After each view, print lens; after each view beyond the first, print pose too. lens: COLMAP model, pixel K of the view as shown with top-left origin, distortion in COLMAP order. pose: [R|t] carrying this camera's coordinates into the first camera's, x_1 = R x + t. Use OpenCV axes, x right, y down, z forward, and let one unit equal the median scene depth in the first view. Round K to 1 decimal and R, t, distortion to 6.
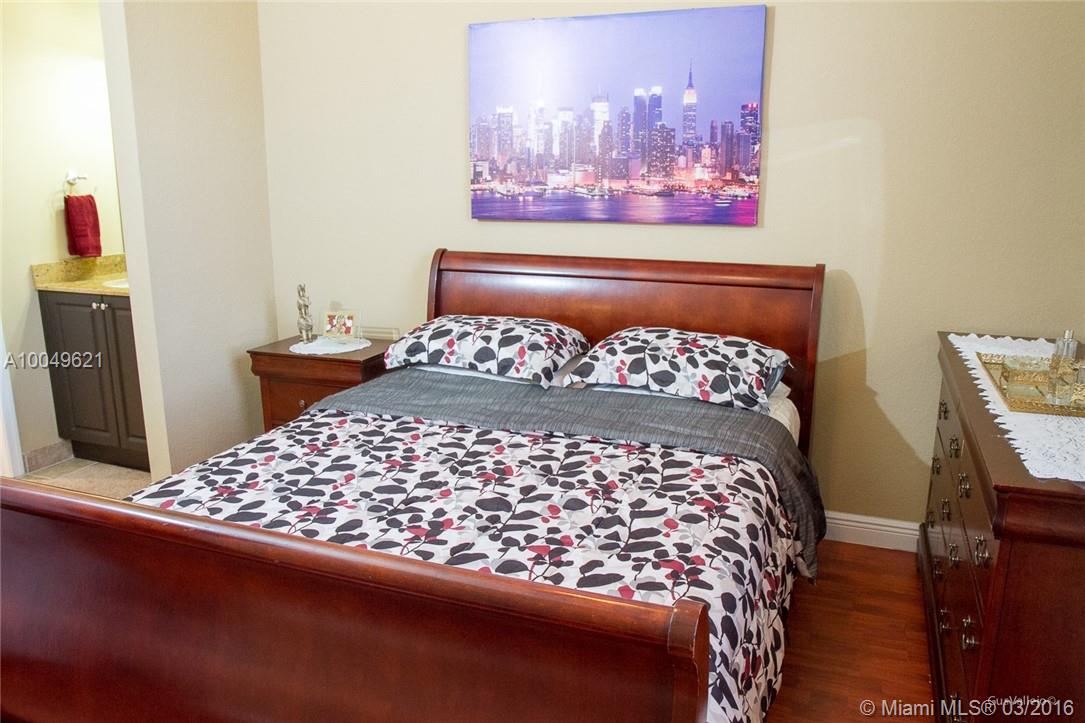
lens RADIAL K [[838.4, 0, 538.9], [0, 838.4, 372.5], [0, 0, 1]] dist [-0.125226, 0.131576]
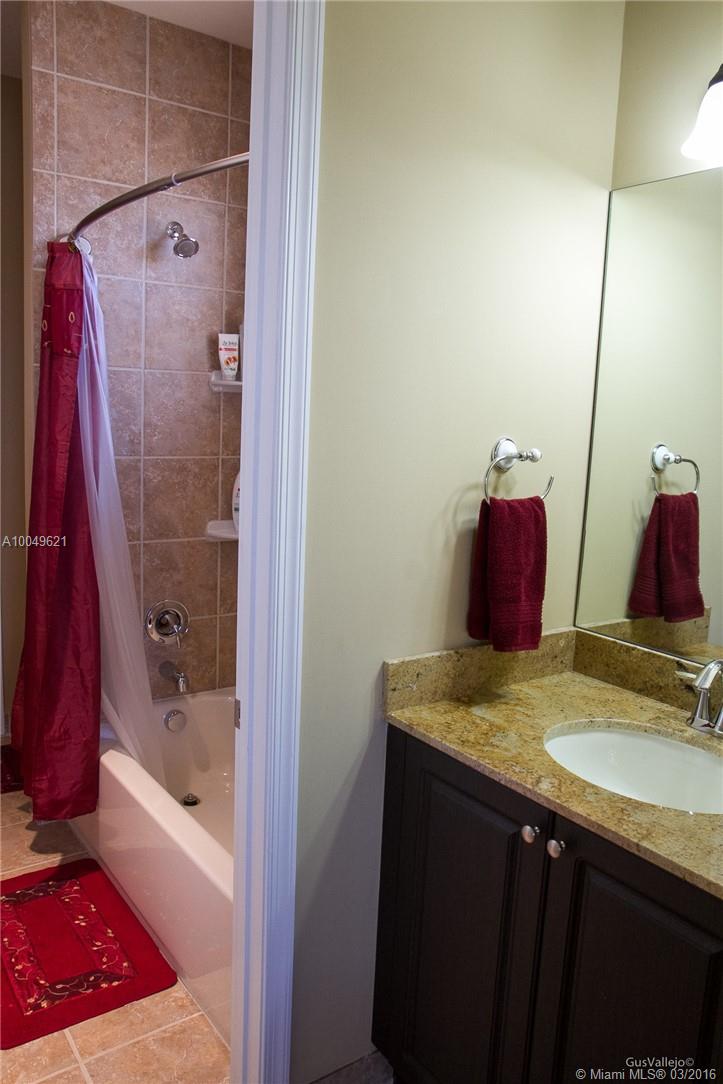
lens RADIAL K [[817.2, 0, 361.5], [0, 817.2, 542.0], [0, 0, 1]] dist [-0.111408, 0.099265]
pose [[0.839863, 0.122510, -0.528792, -0.535589], [-0.170292, 0.984482, -0.042386, -0.216146], [0.515394, 0.125648, 0.847692, 0.805575]]
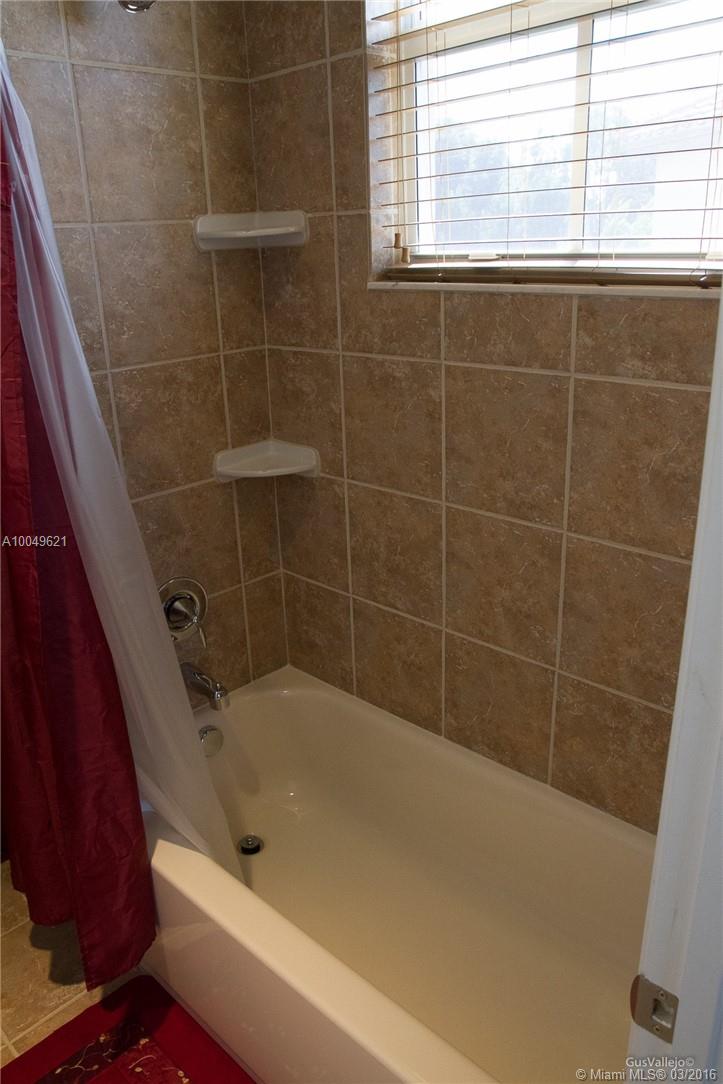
lens RADIAL K [[817.2, 0, 361.5], [0, 817.2, 542.0], [0, 0, 1]] dist [-0.111408, 0.099265]
pose [[0.926695, 0.100204, -0.362210, -0.857182], [-0.054058, 0.989317, 0.135385, -0.274075], [0.371907, -0.105880, 0.922212, 0.973652]]
